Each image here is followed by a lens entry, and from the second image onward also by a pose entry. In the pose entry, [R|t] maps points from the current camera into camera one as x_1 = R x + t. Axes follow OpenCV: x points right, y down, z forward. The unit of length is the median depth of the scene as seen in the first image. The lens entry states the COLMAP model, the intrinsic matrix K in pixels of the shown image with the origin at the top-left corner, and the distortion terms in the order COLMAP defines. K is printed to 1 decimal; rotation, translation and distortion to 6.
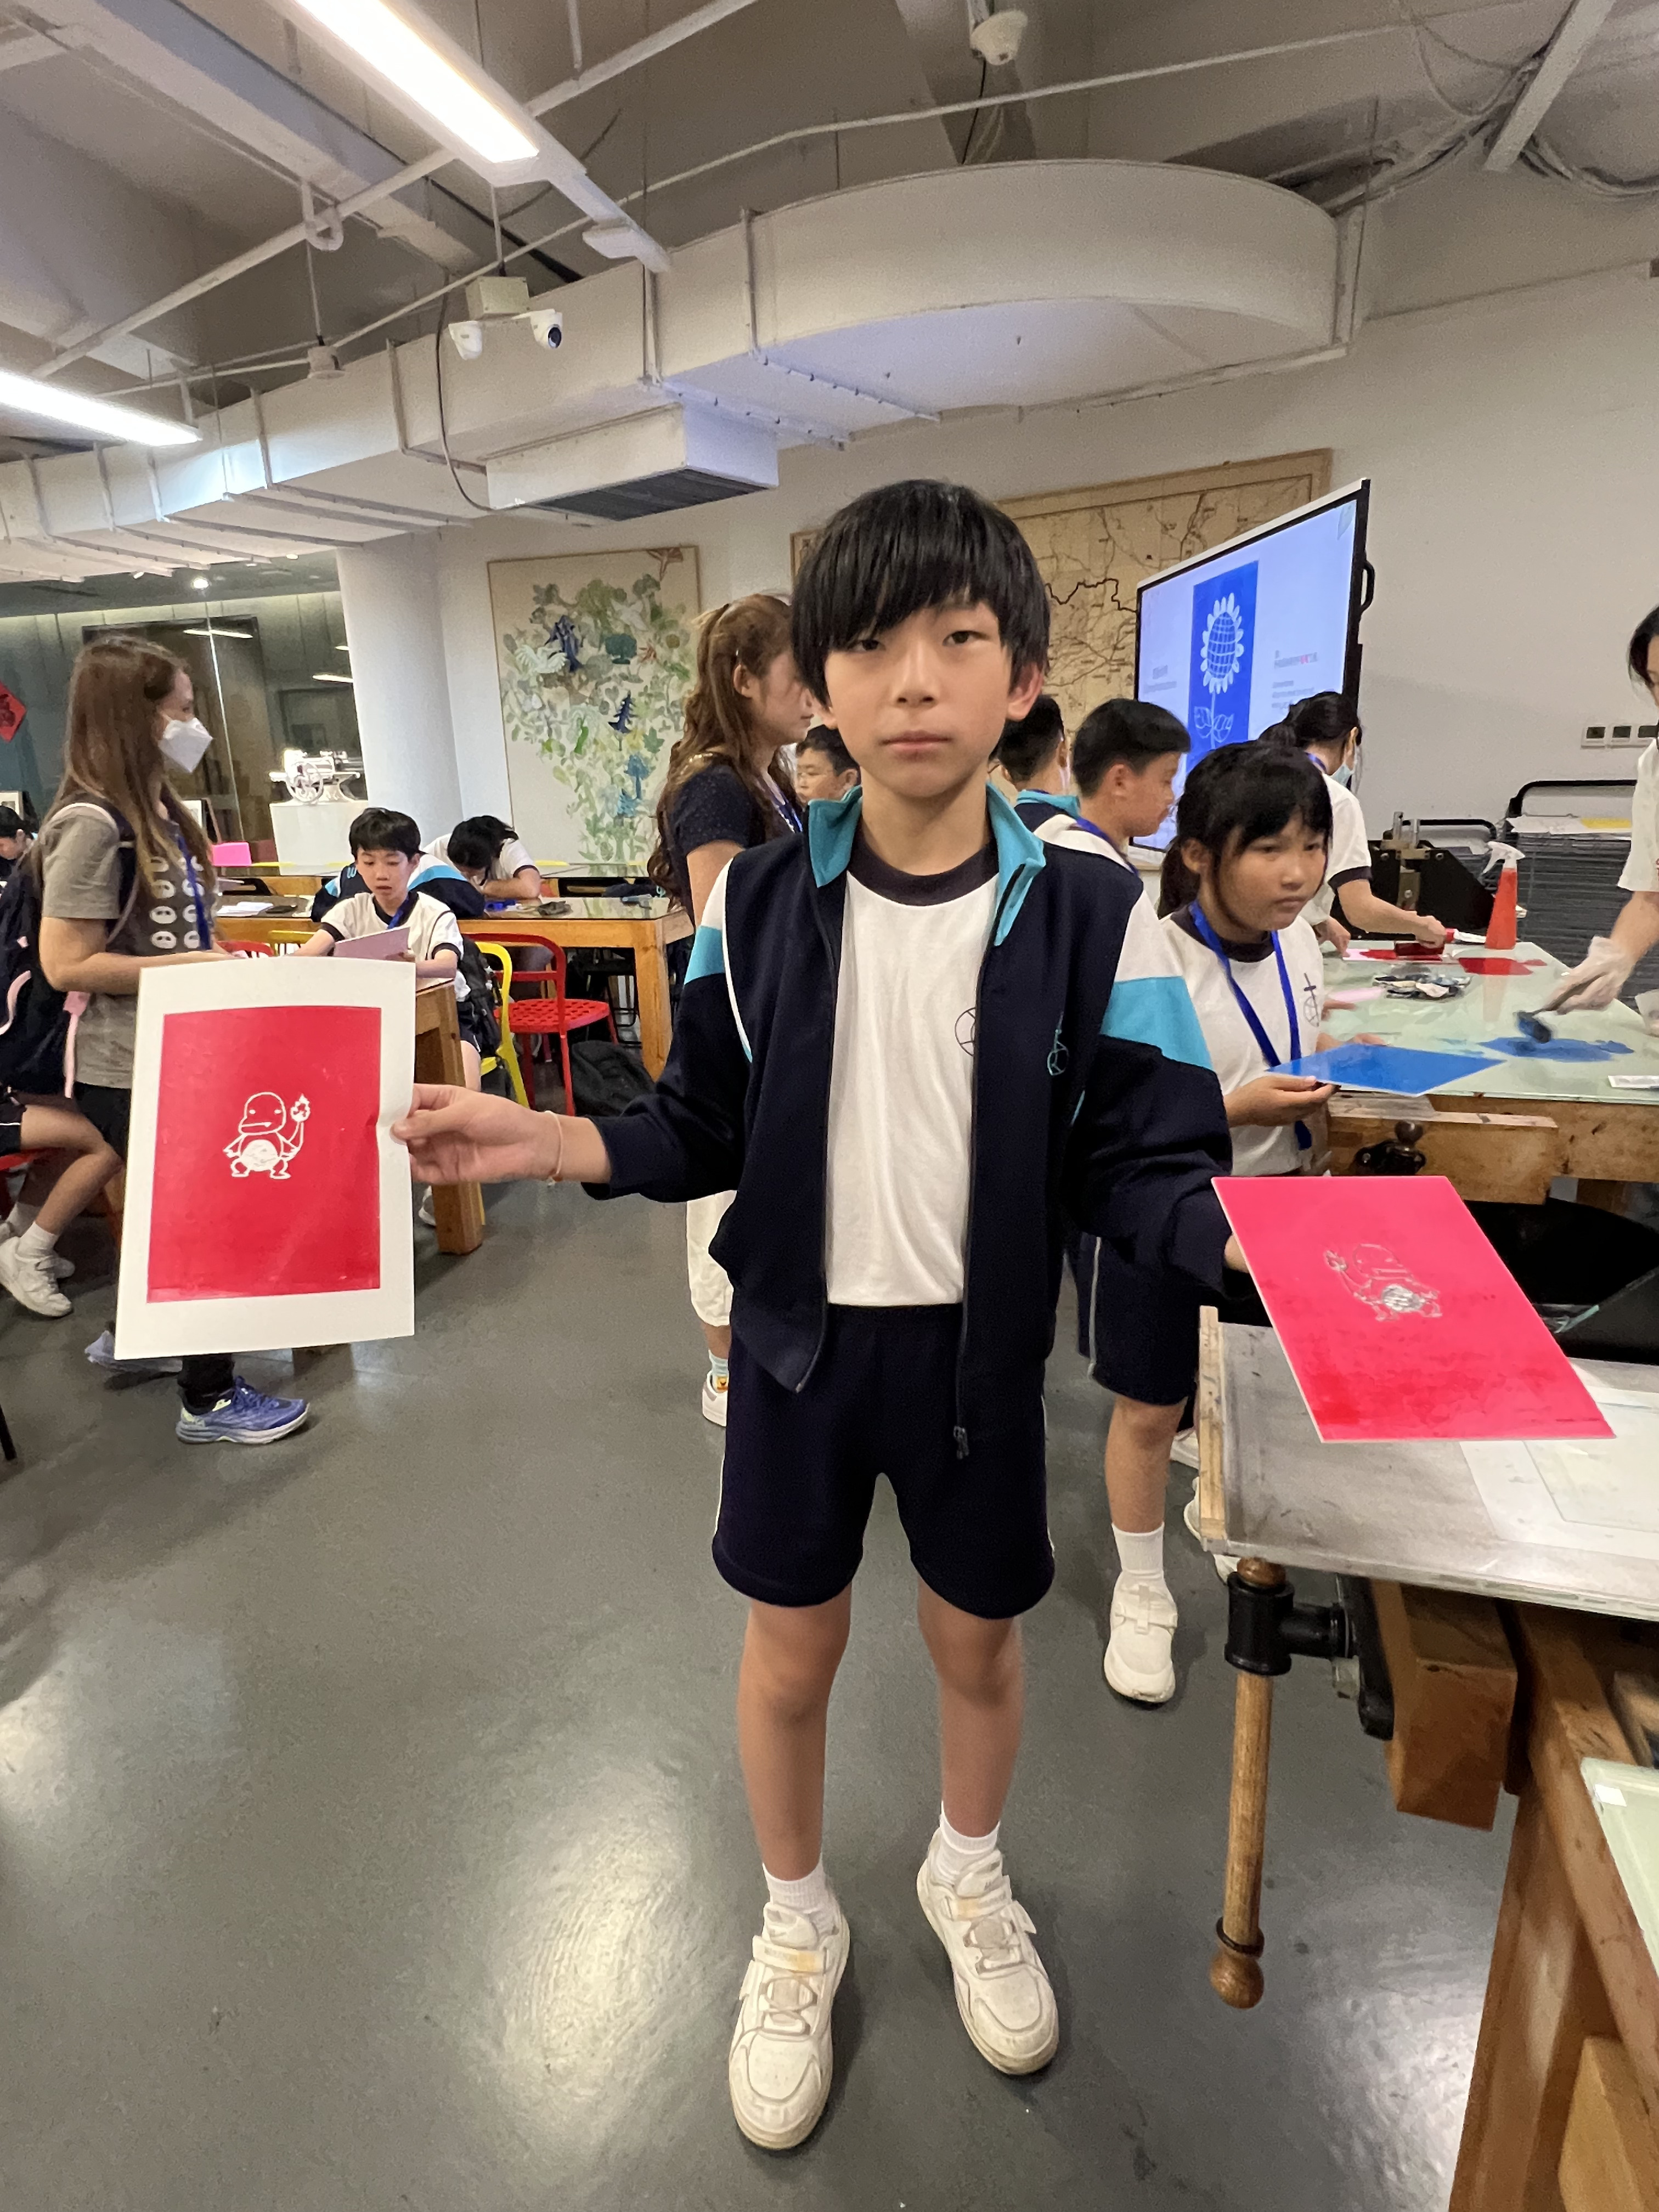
lens RADIAL K [[1197.1, 0, 816.8], [0, 1197.1, 1109.0], [0, 0, 1]] dist [-0.003775, 0.001325]
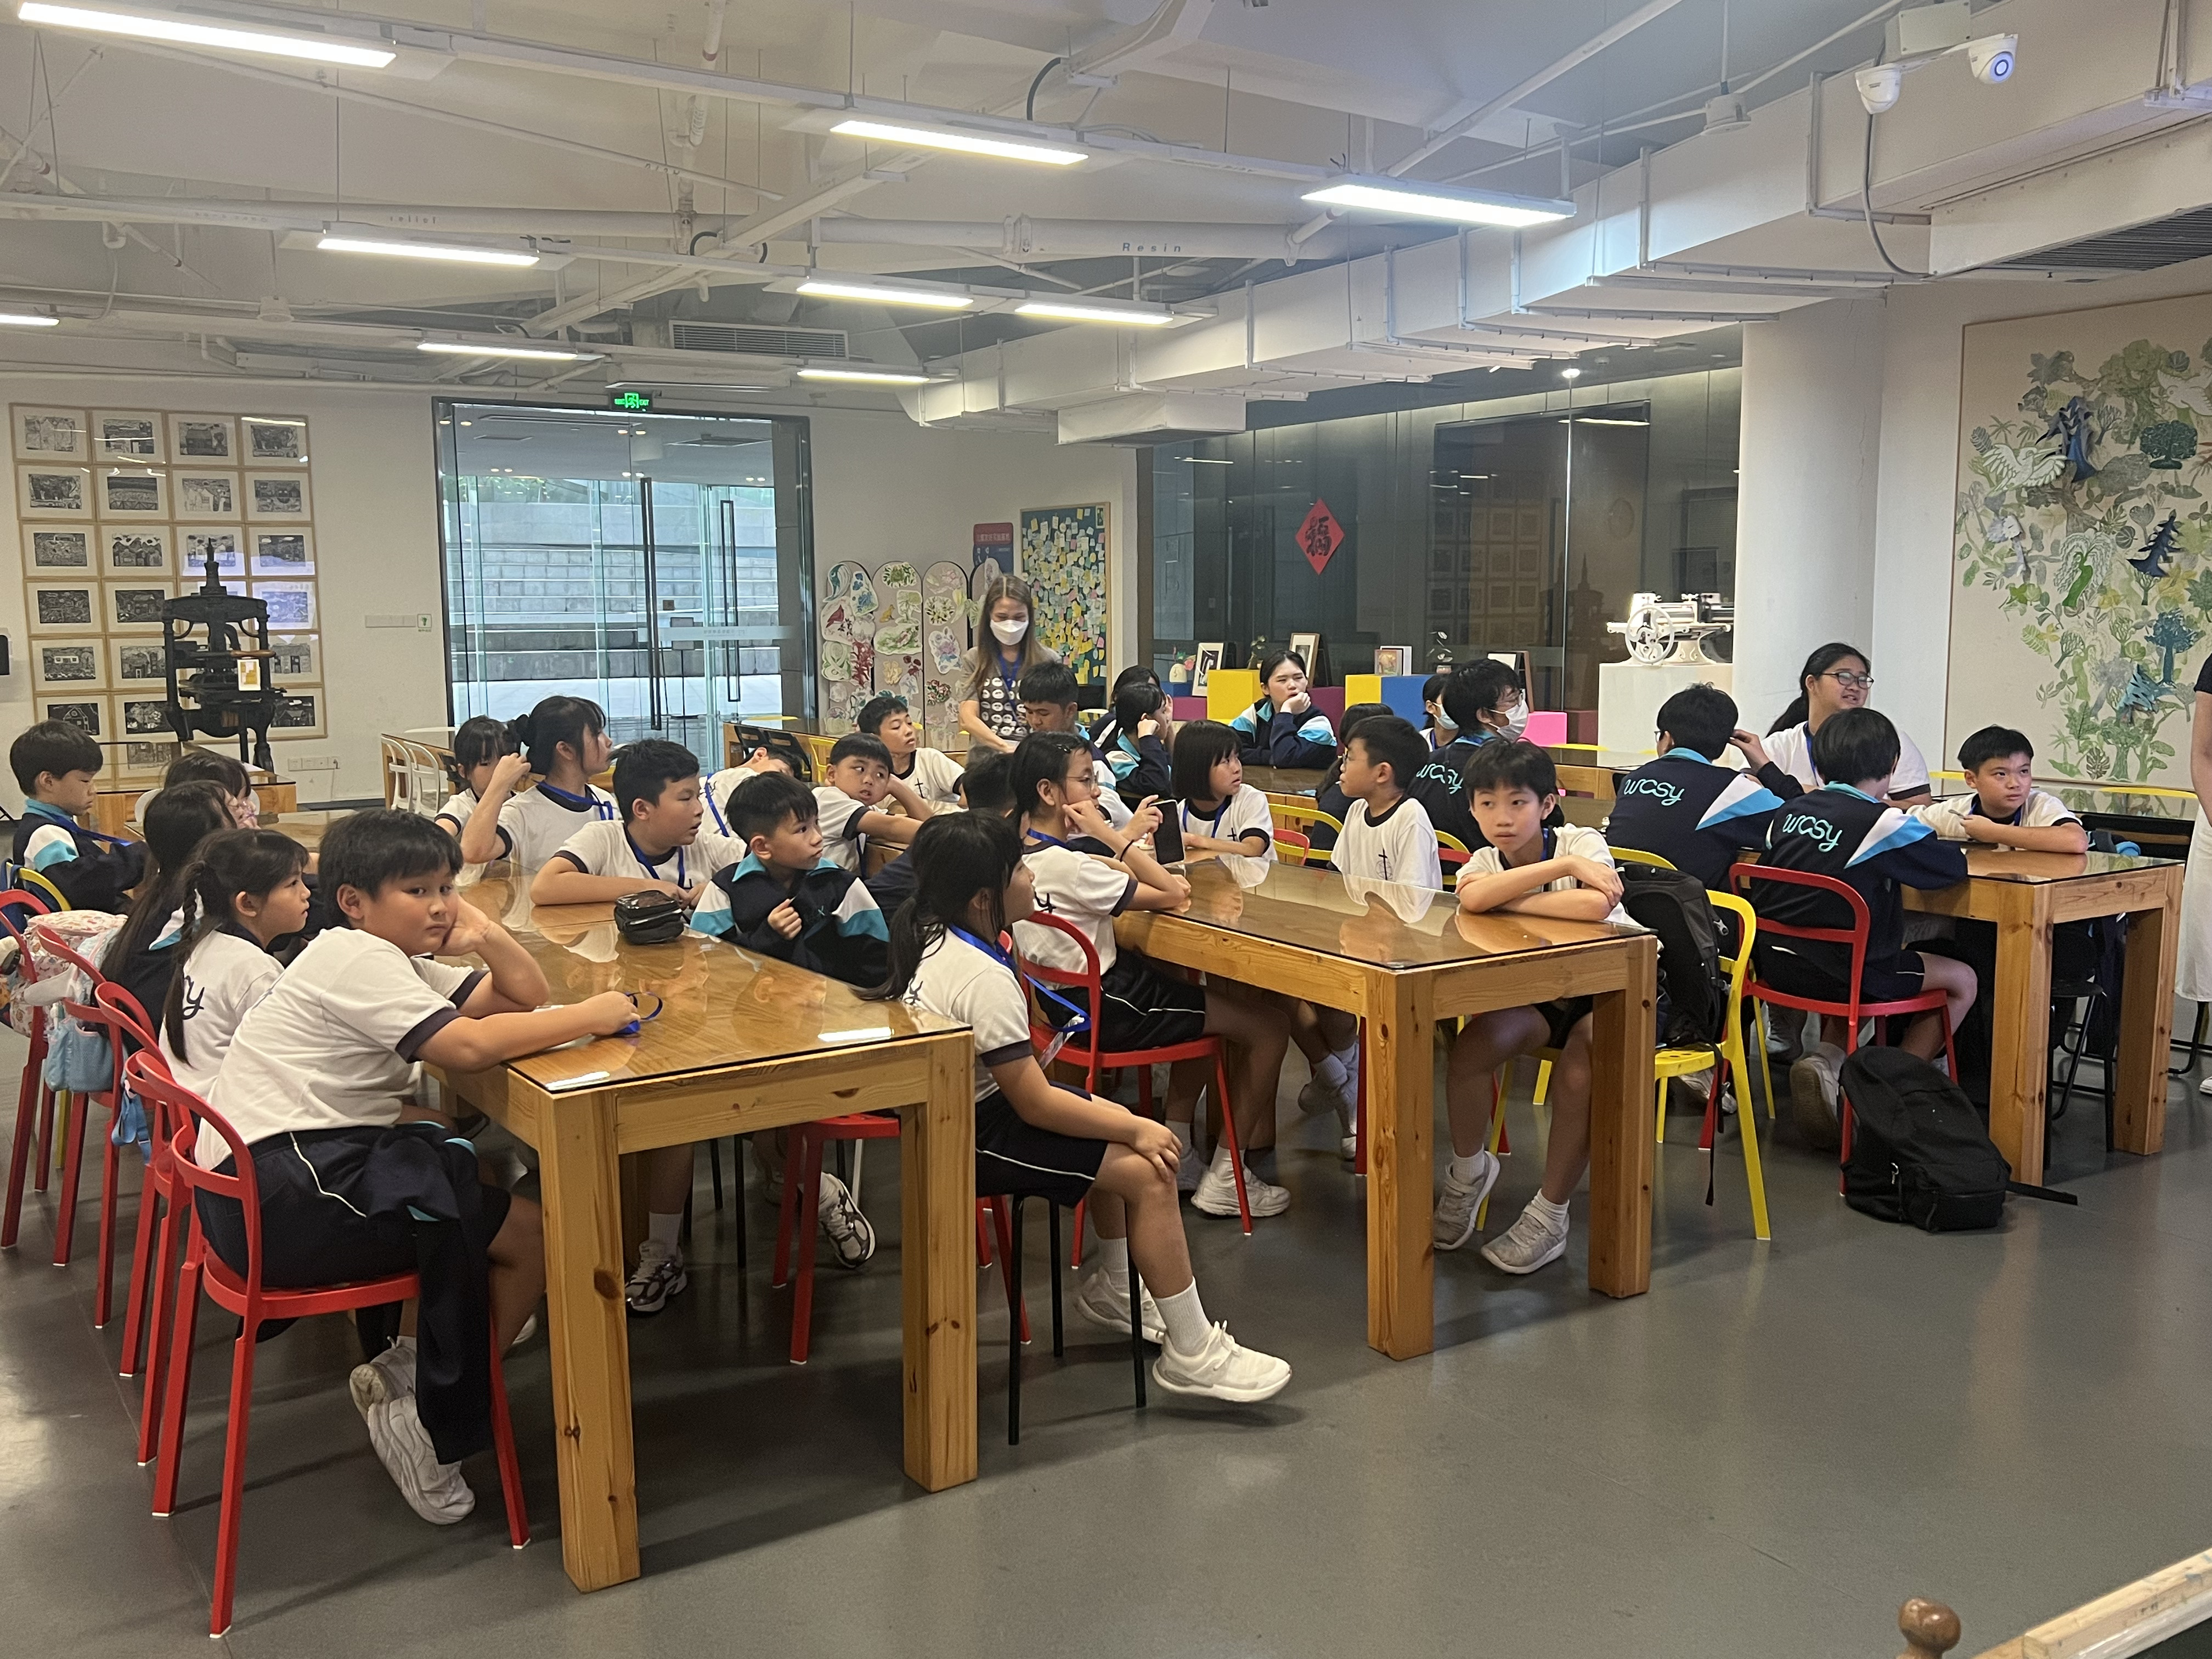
lens RADIAL K [[1948.3, 0, 1109.9], [0, 1948.3, 830.1], [0, 0, 1]] dist [0.072809, -0.080636]
pose [[0.762492, 0.099150, -0.639355, 0.118490], [-0.197153, 0.976798, -0.083643, 0.001151], [0.616228, 0.189828, 0.764349, -0.096968]]
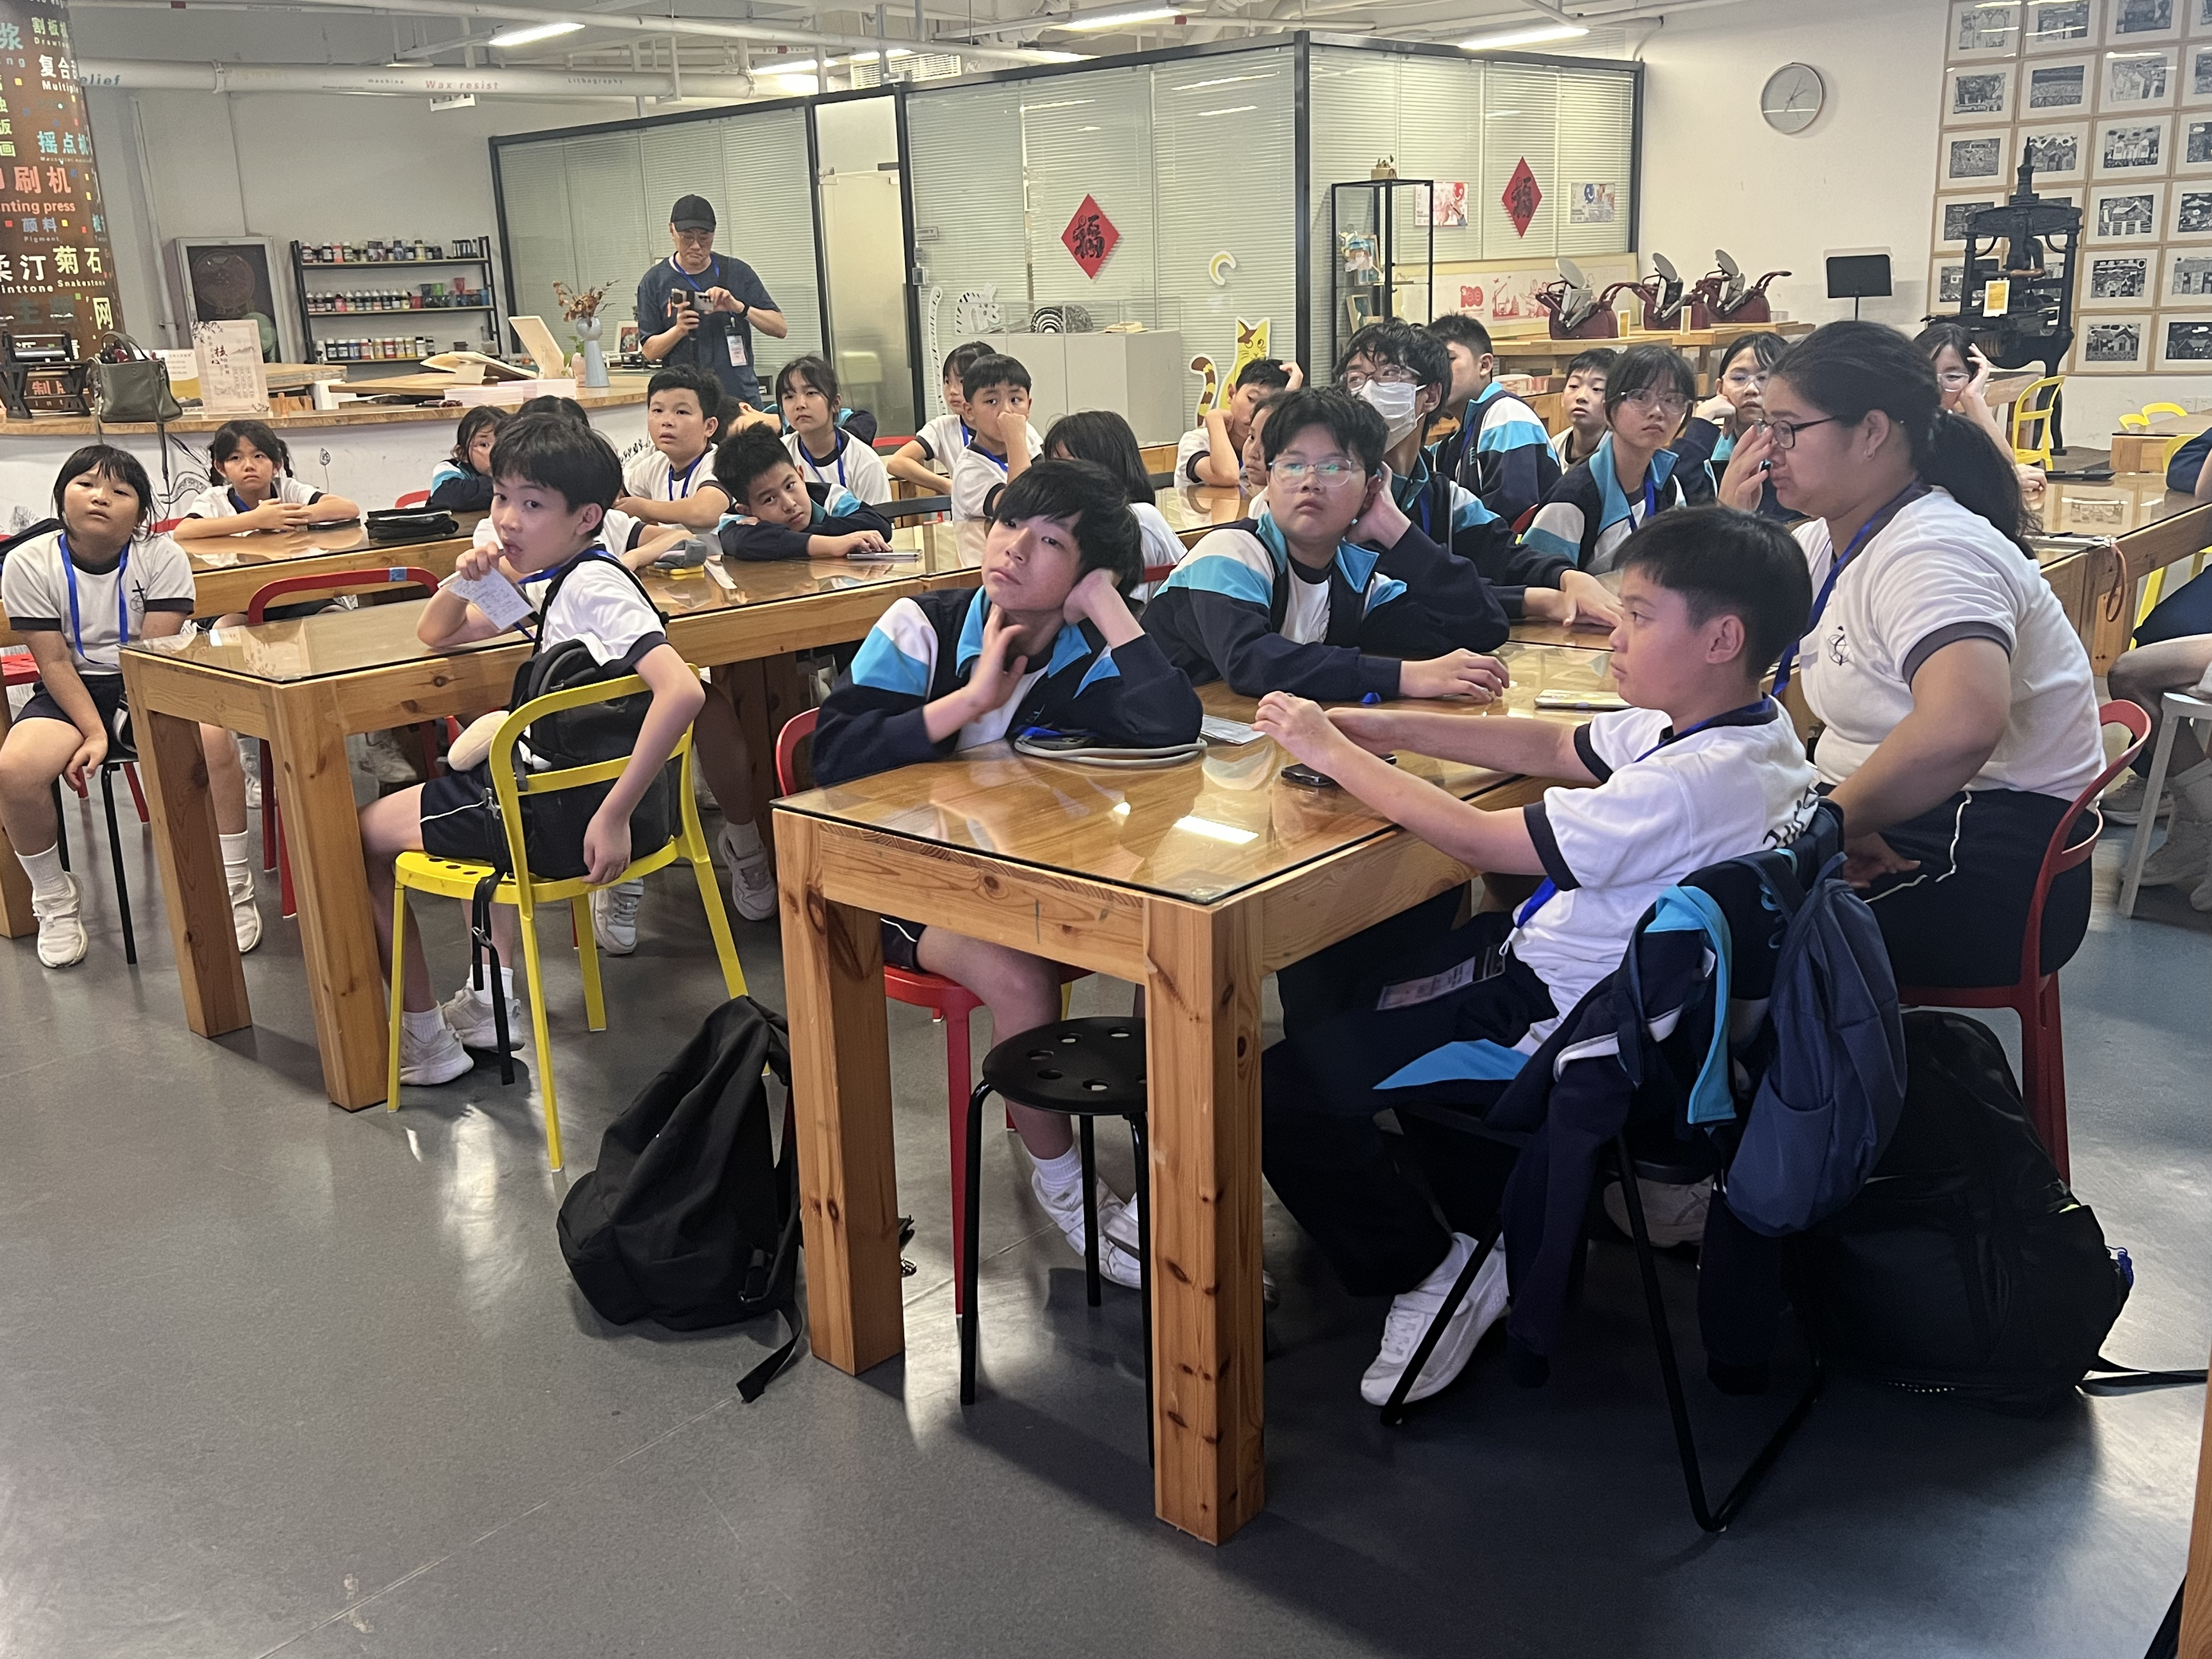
lens RADIAL K [[1980.1, 0, 1109.0], [0, 1980.1, 827.6], [0, 0, 1]] dist [0.019057, -0.011213]
pose [[-0.422016, 0.290317, -0.858847, 0.169846], [-0.207008, 0.891455, 0.403058, -0.266152], [0.882638, 0.347885, -0.316111, 0.843383]]
